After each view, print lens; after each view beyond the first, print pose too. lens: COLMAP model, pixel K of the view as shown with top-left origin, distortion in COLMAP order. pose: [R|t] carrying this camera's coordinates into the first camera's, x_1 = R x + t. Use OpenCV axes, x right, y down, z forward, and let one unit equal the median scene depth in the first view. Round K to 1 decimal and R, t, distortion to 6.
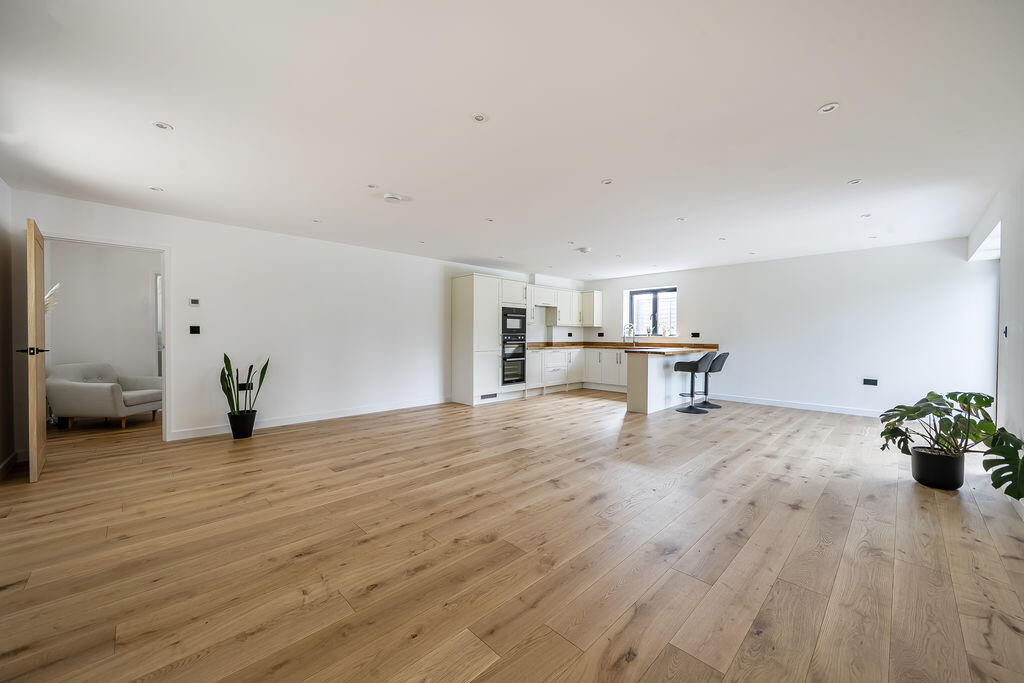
lens RADIAL K [[396.1, 0, 511.8], [0, 396.1, 343.4], [0, 0, 1]] dist [0.000231, 0.000001]
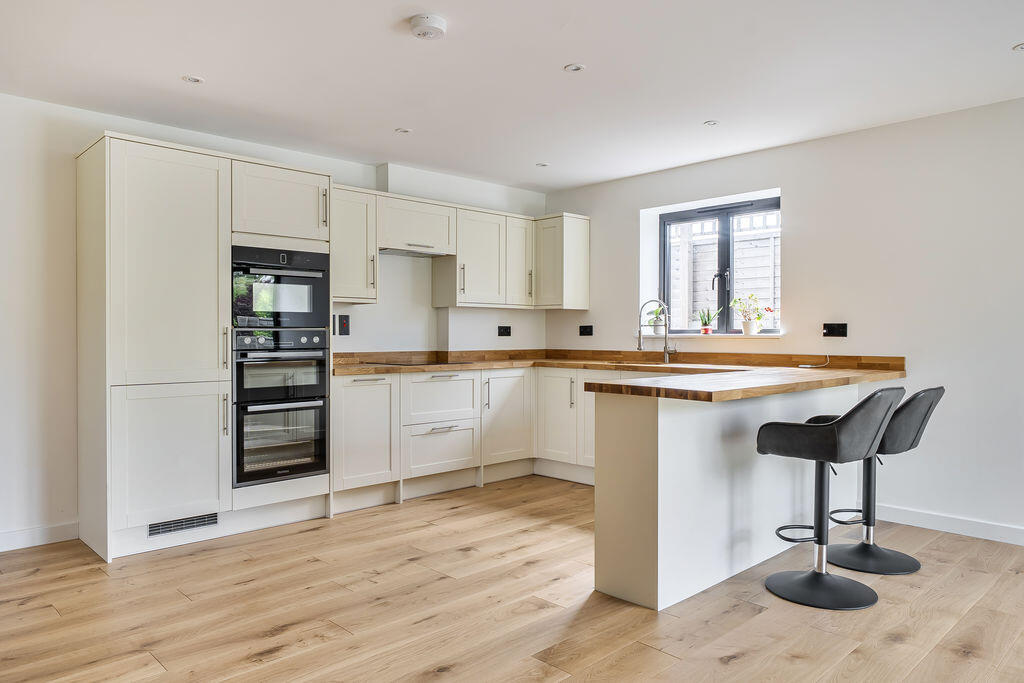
lens RADIAL K [[693.8, 0, 511.4], [0, 693.8, 340.5], [0, 0, 1]] dist [-0.006995, 0.000988]
pose [[0.999882, -0.003830, -0.014854, 0.189612], [0.003651, 0.999920, -0.012098, -0.005592], [0.014899, 0.012042, 0.999816, 0.389938]]
